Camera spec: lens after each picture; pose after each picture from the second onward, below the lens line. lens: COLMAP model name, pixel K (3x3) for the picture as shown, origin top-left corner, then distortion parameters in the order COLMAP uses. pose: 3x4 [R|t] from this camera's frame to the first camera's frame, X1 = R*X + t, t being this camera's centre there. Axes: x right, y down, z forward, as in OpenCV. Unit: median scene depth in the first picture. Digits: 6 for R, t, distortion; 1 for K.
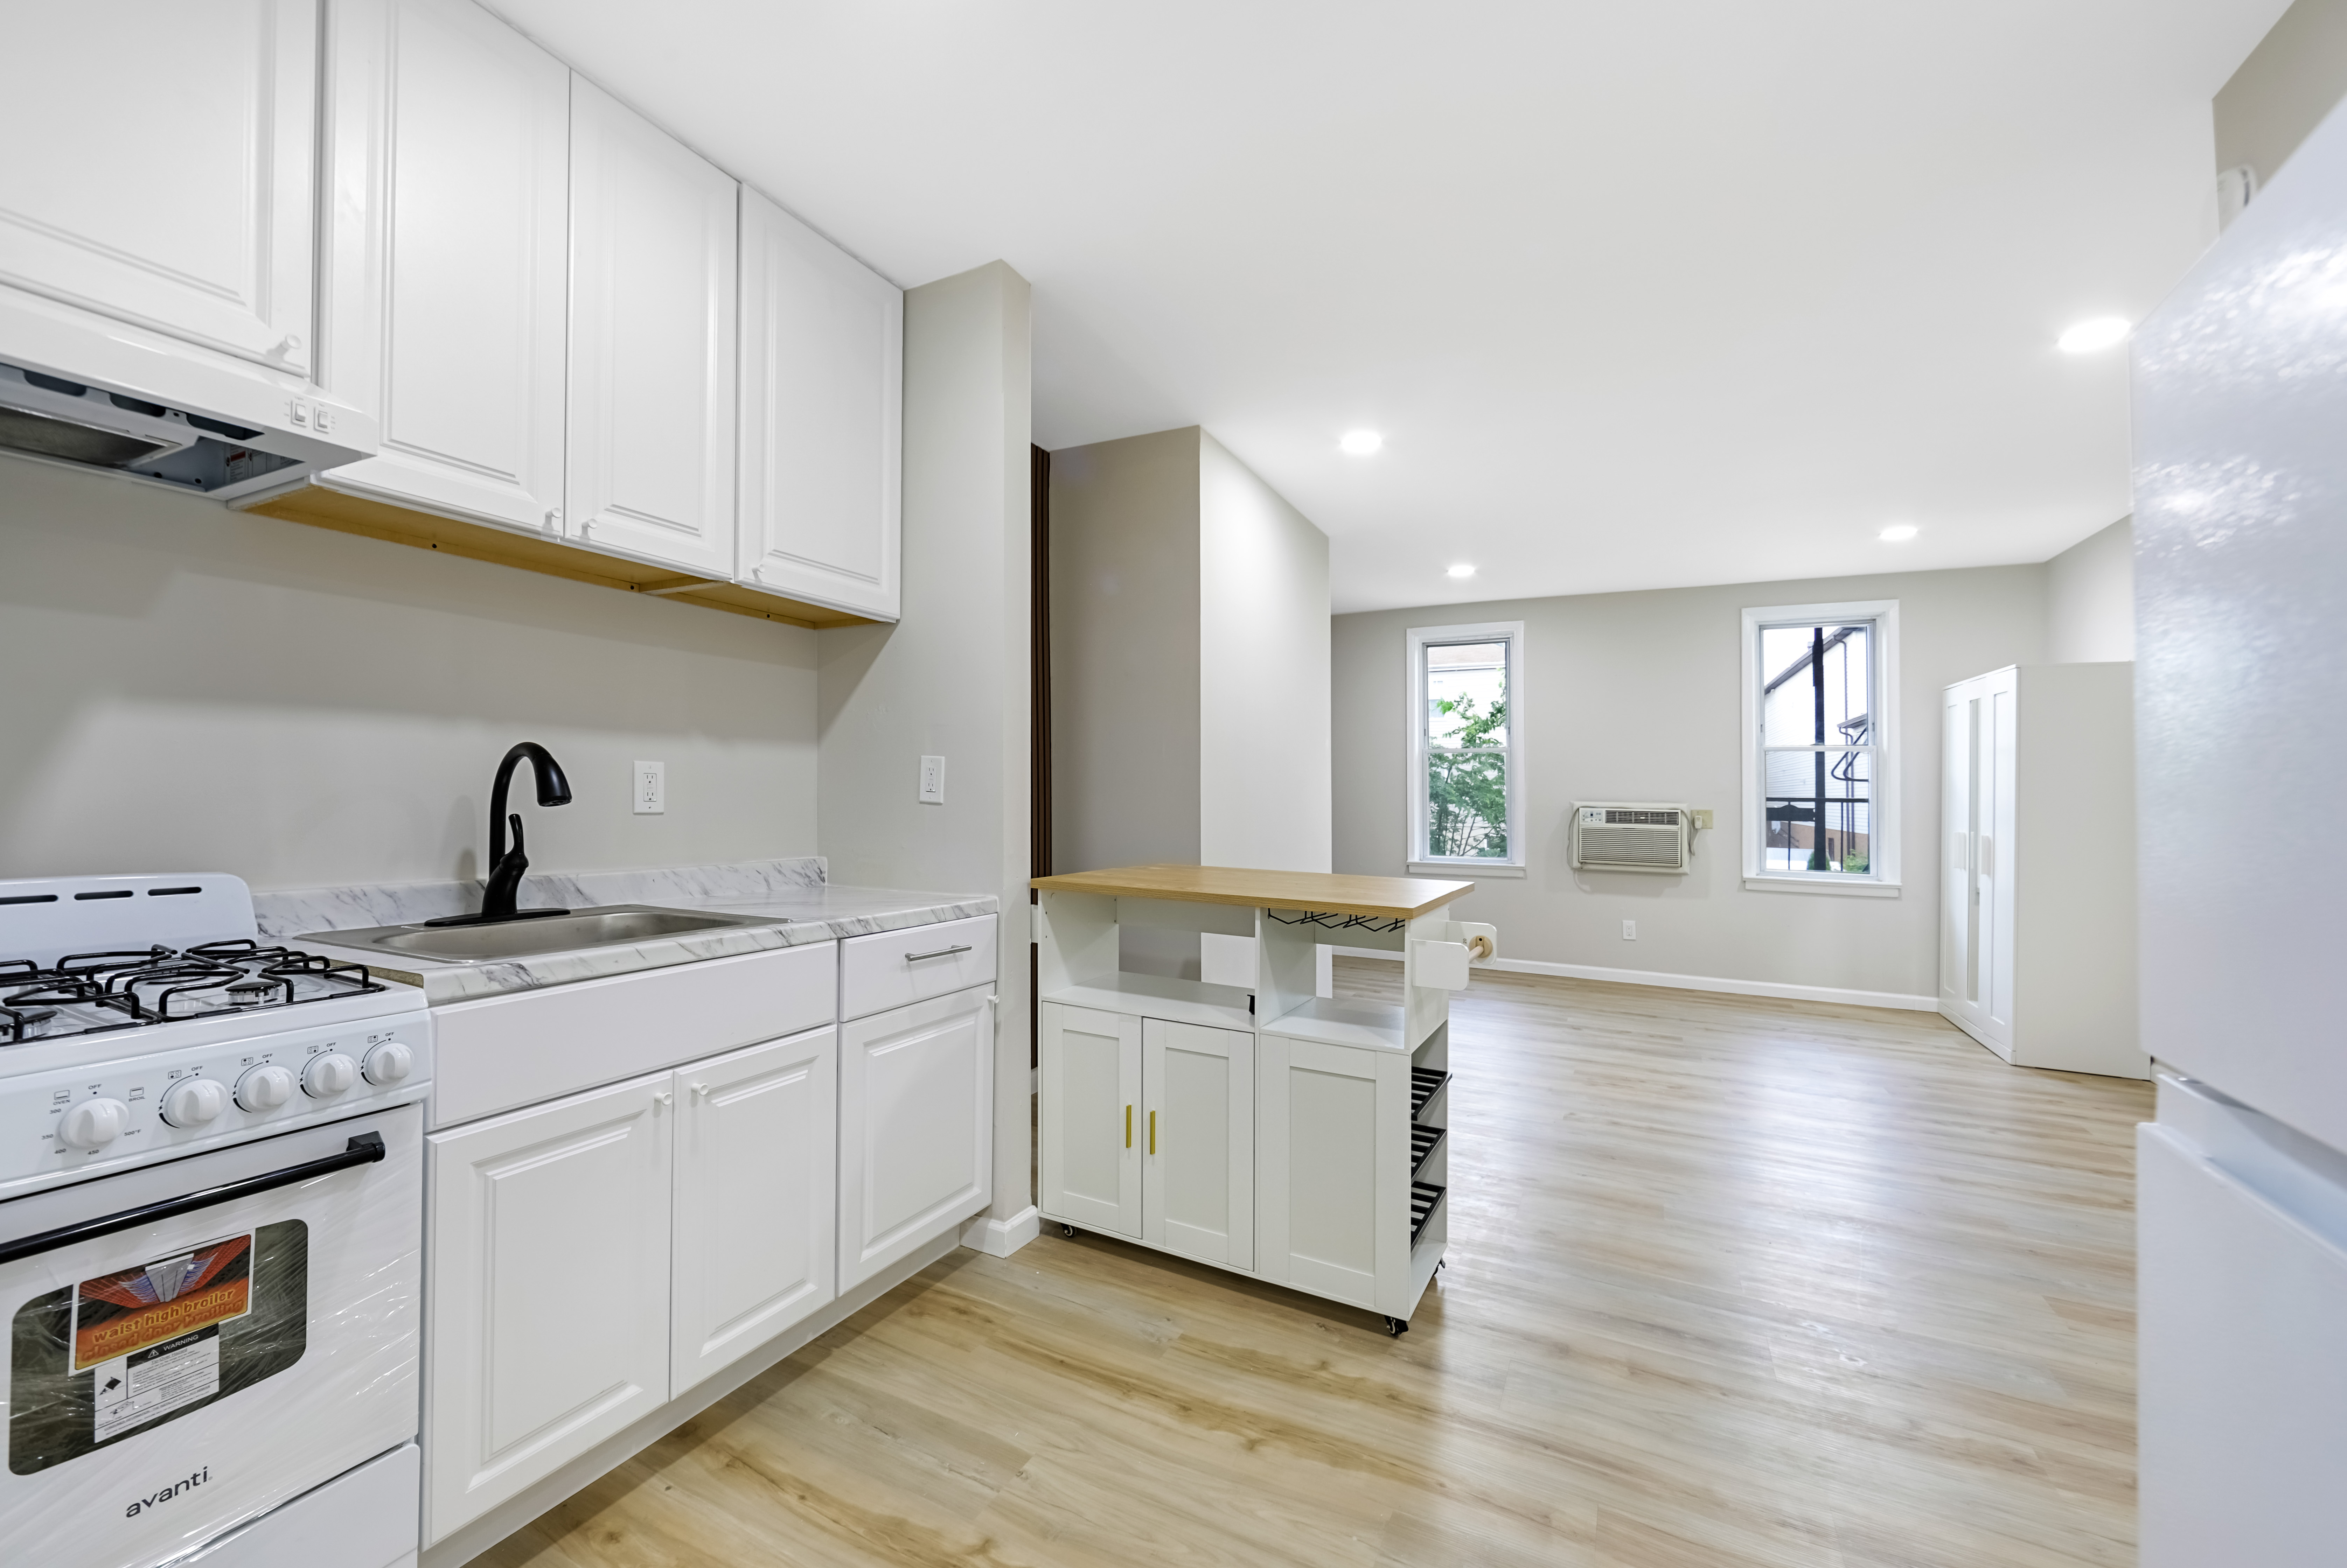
lens RADIAL K [[949.7, 0, 1173.9], [0, 949.7, 772.5], [0, 0, 1]] dist [-0.006917, 0.001204]
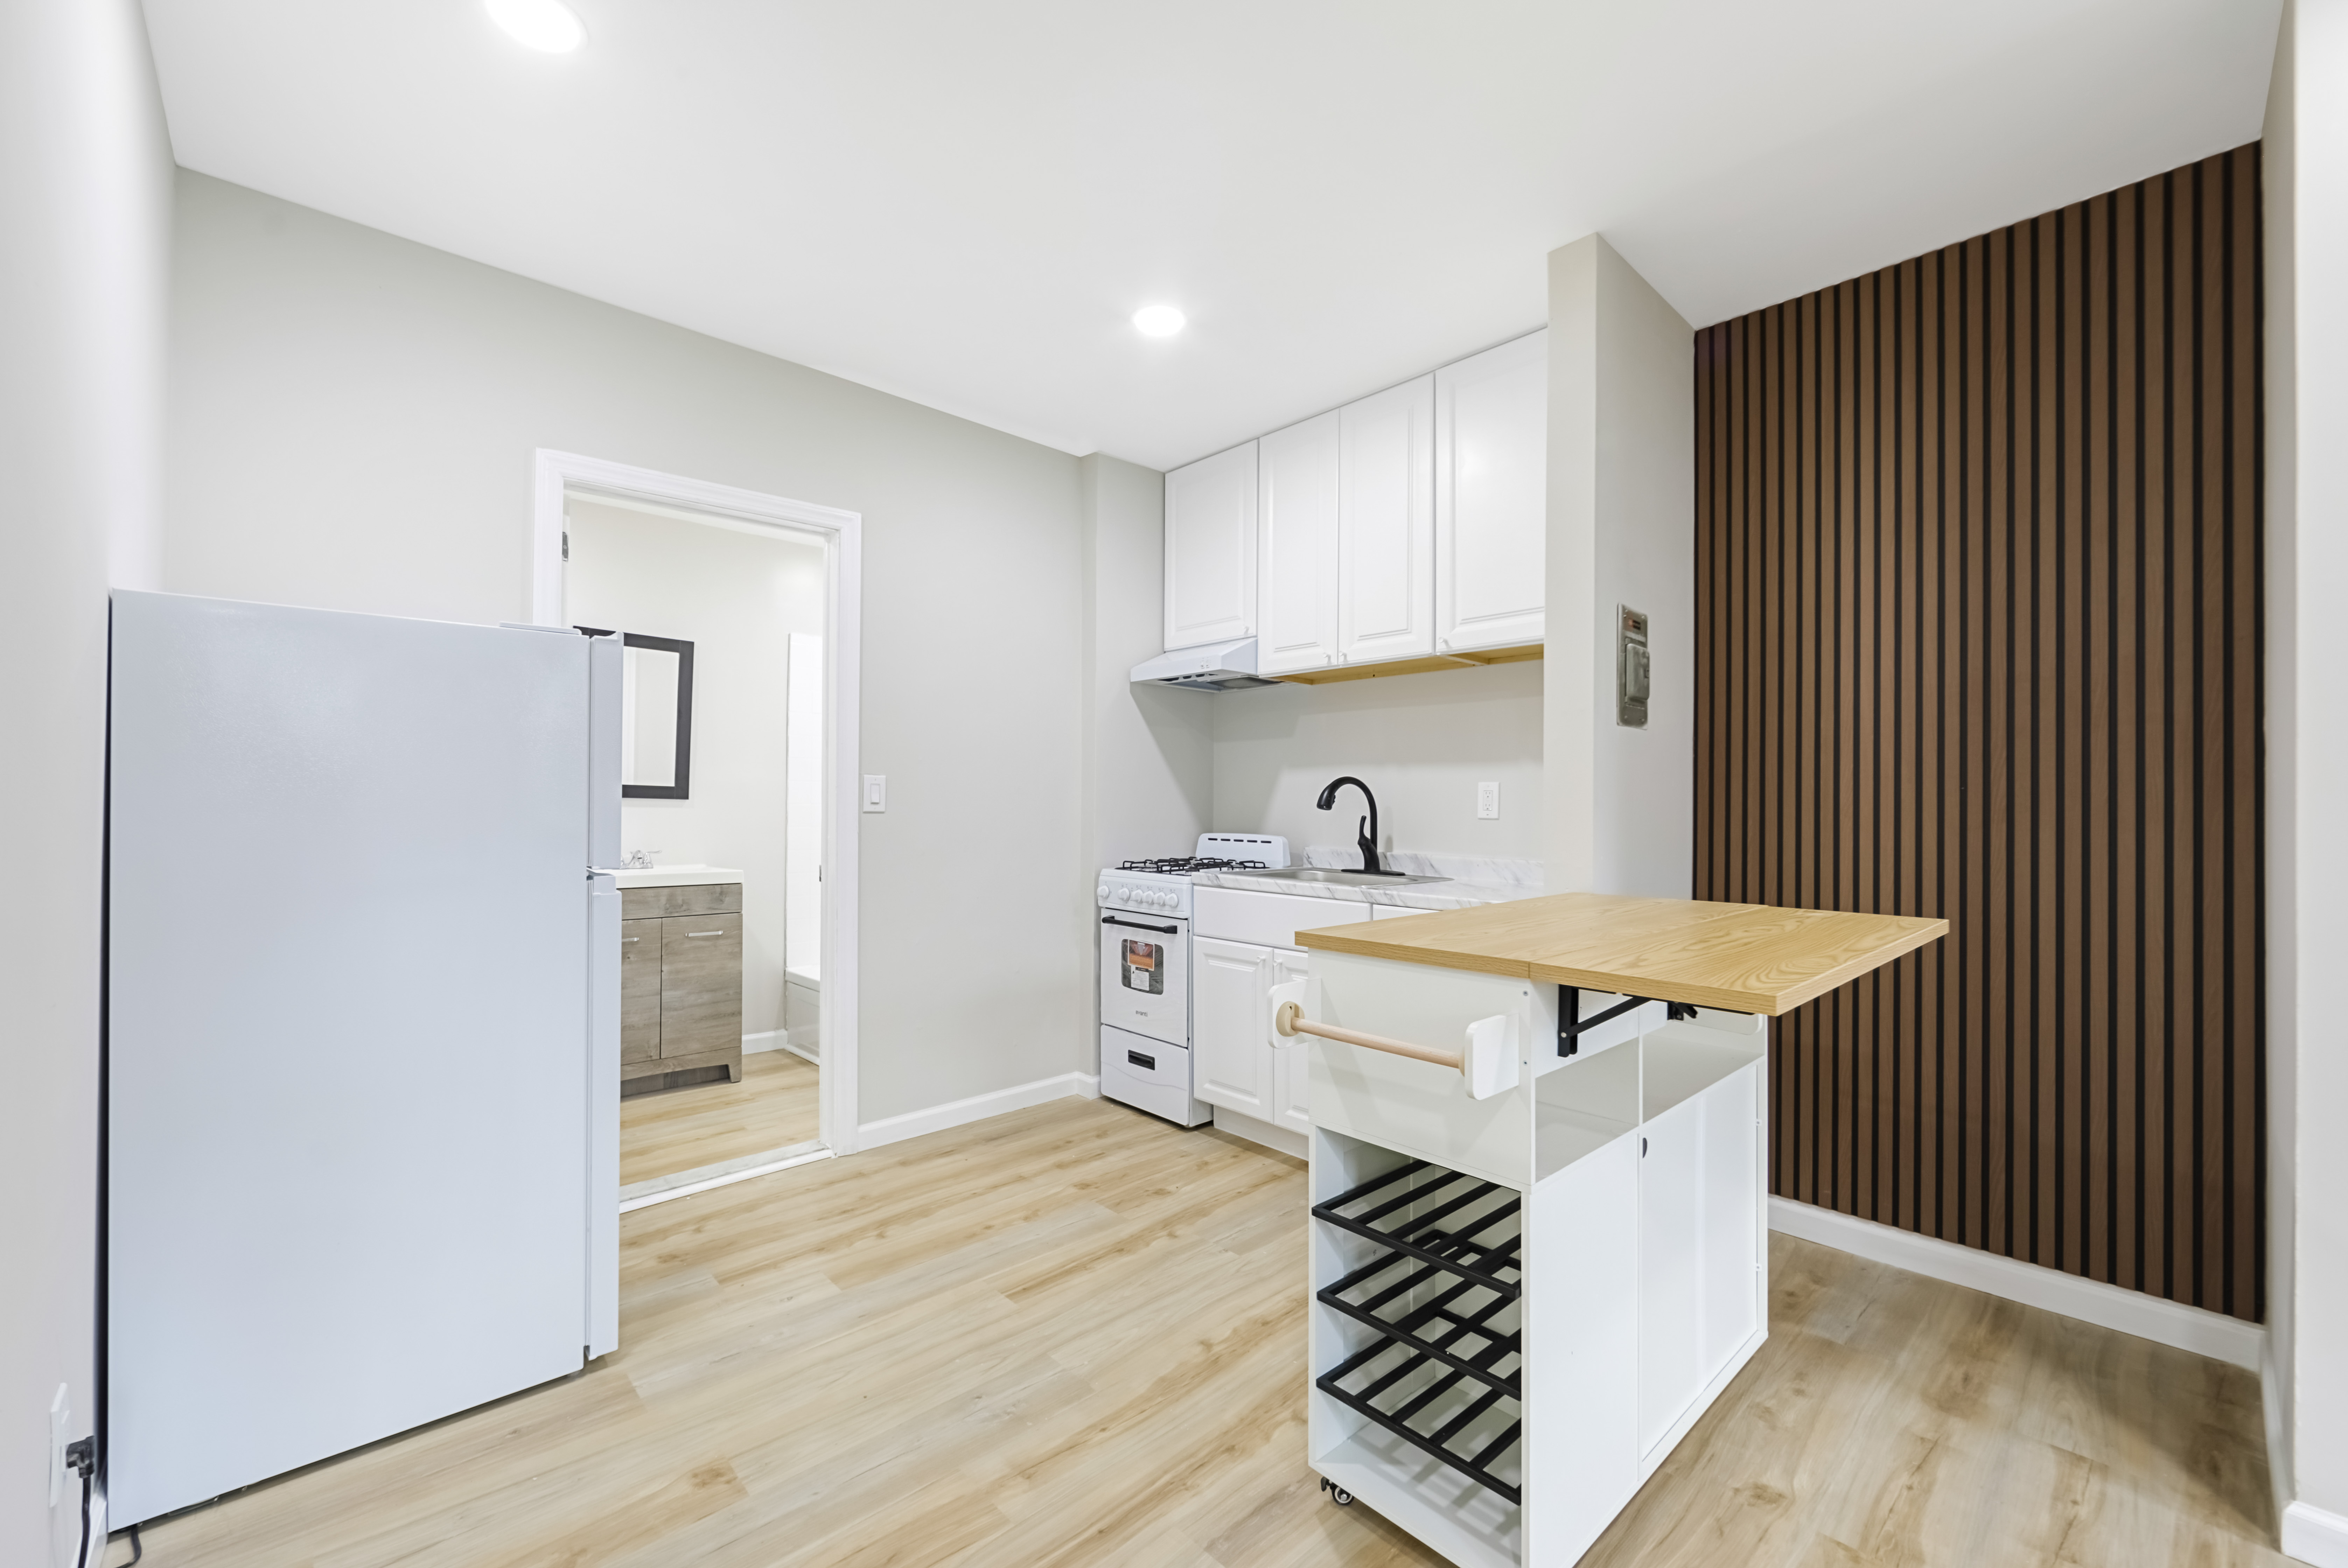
lens RADIAL K [[950.2, 0, 1190.0], [0, 950.2, 799.4], [0, 0, 1]] dist [-0.006917, 0.001204]
pose [[-0.349625, -0.023009, -0.936607, 0.945077], [0.008584, 0.999578, -0.027760, 0.050474], [0.936850, -0.017745, -0.349280, 1.096915]]
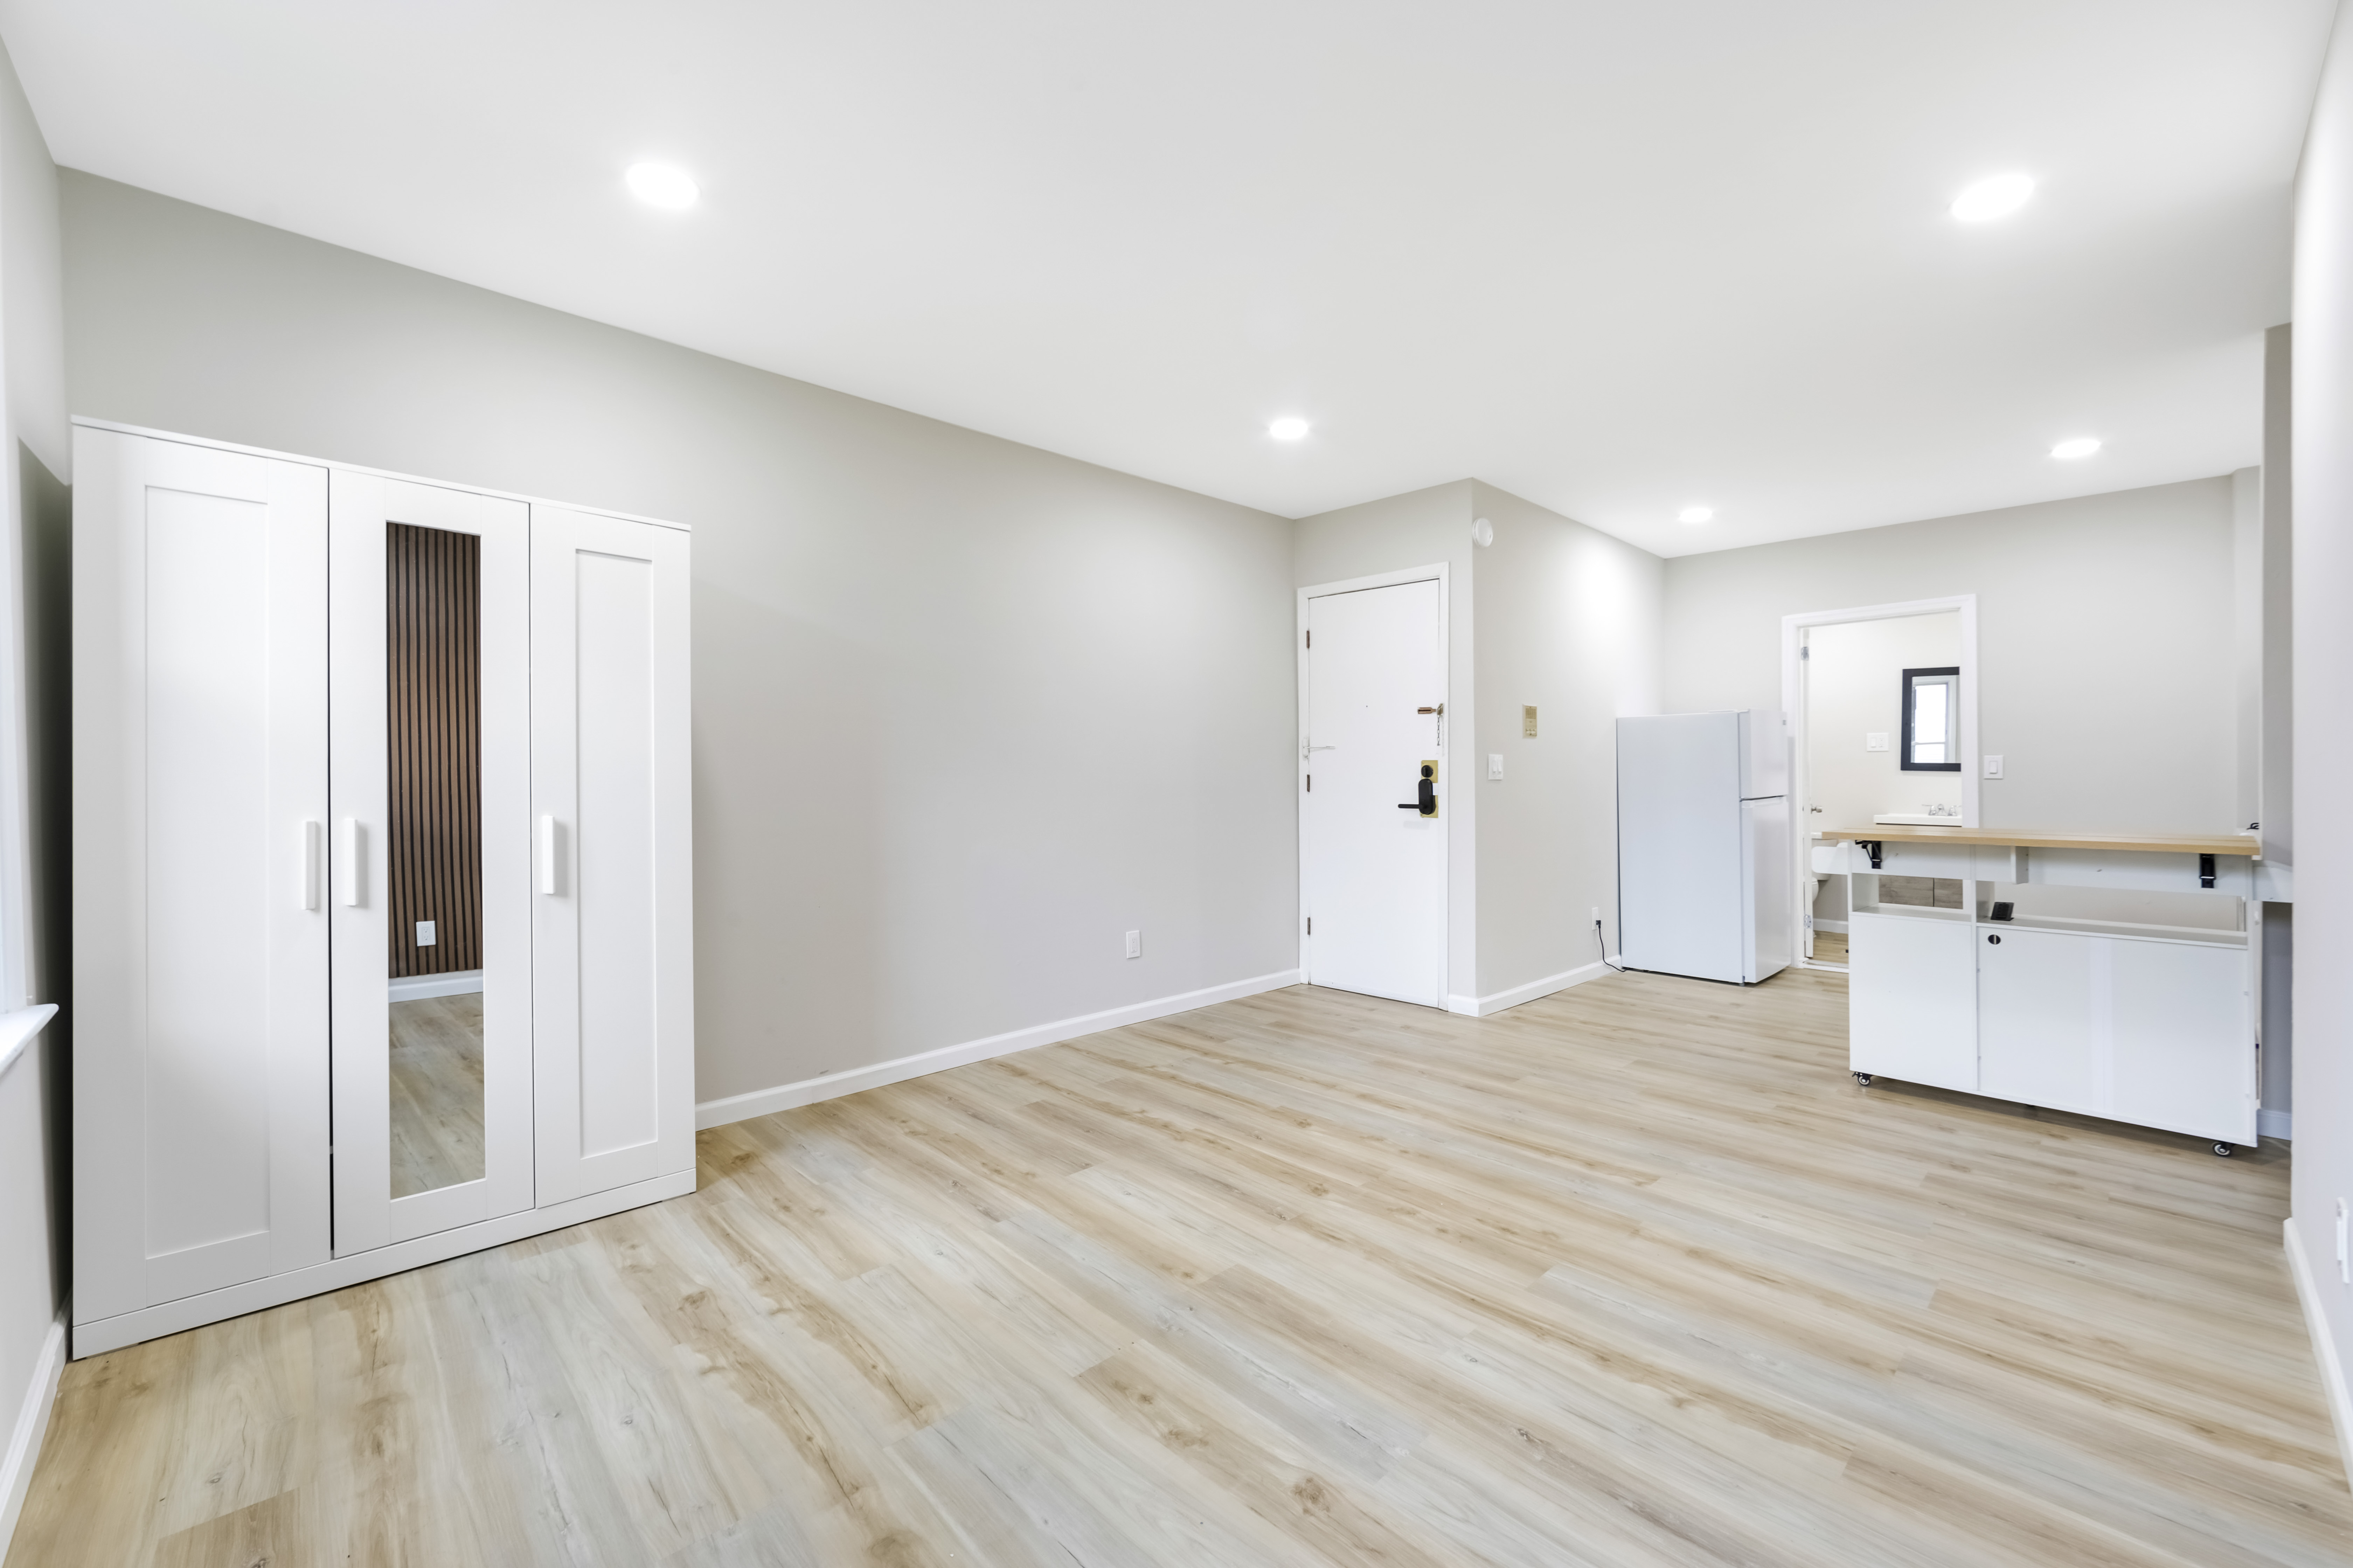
lens RADIAL K [[952.3, 0, 1163.6], [0, 952.3, 789.1], [0, 0, 1]] dist [-0.006917, 0.001204]
pose [[-0.934349, -0.022496, 0.355648, 0.832108], [-0.024249, 0.999706, -0.000473, 0.098429], [-0.355533, -0.009066, -0.934620, 2.989466]]
